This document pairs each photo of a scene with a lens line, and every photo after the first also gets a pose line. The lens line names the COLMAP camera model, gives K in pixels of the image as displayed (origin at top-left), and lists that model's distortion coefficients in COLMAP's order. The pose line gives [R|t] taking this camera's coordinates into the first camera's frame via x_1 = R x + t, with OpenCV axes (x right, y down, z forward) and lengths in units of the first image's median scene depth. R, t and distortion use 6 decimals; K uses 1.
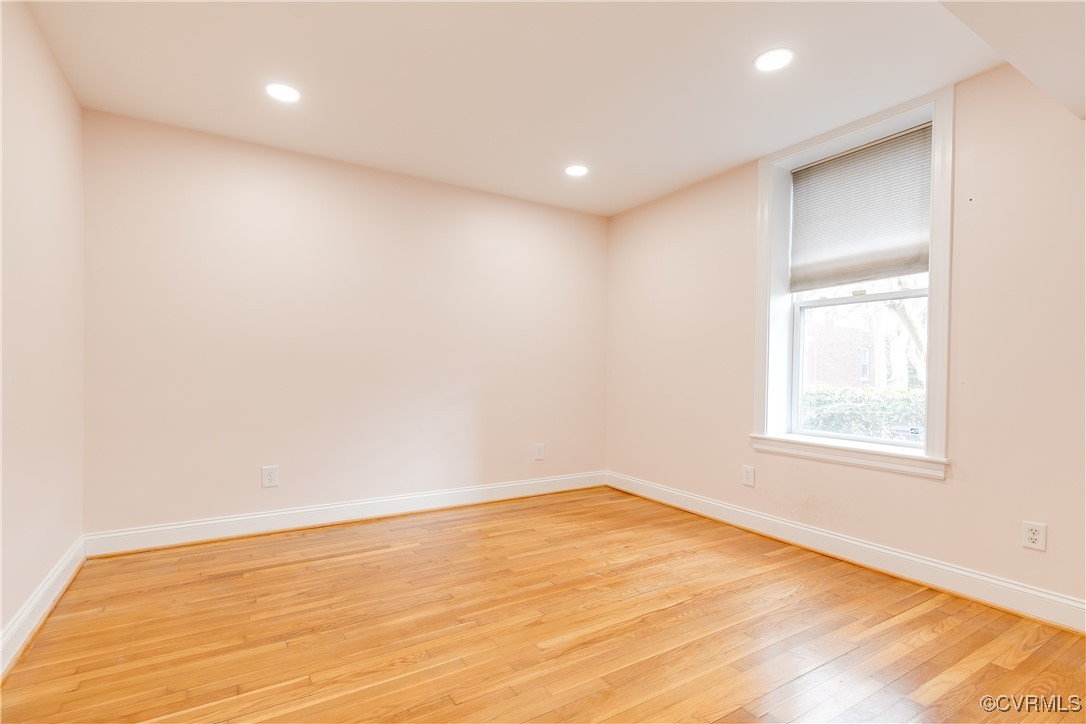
lens RADIAL K [[521.7, 0, 543.0], [0, 521.7, 362.0], [0, 0, 1]] dist [-0.000224, -0.000042]
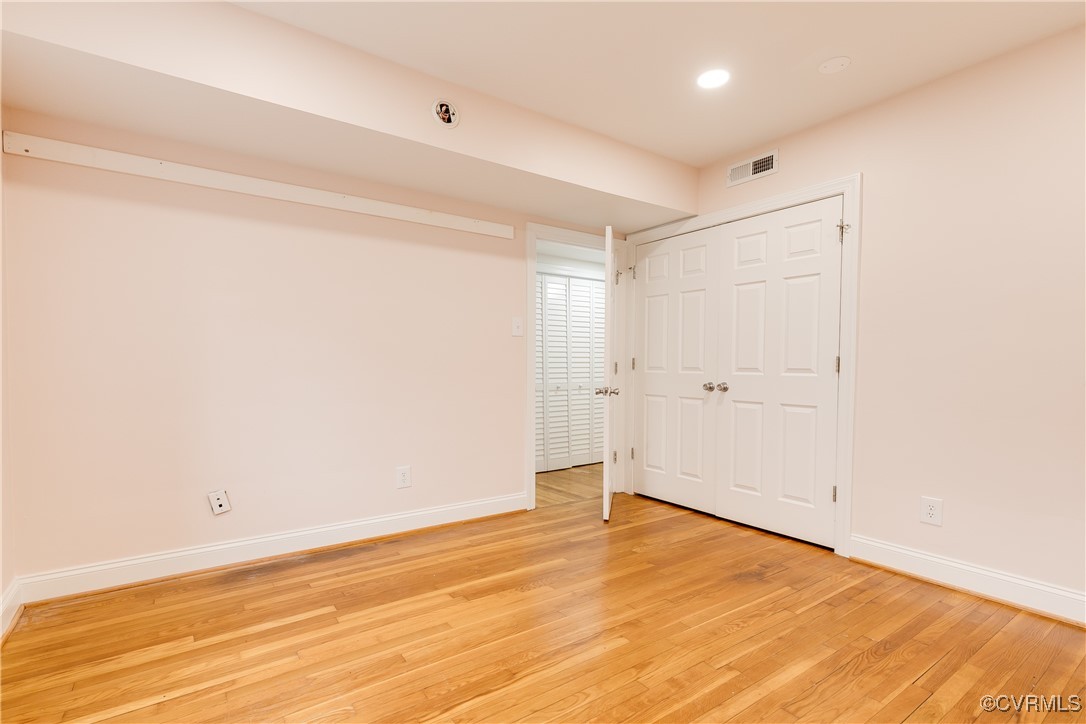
lens RADIAL K [[521.7, 0, 543.0], [0, 521.7, 362.0], [0, 0, 1]] dist [-0.000224, -0.000042]
pose [[-0.998132, -0.016344, -0.058876, 0.213210], [-0.015182, 0.999682, -0.020120, 0.024830], [0.059186, -0.019189, -0.998063, 1.930132]]
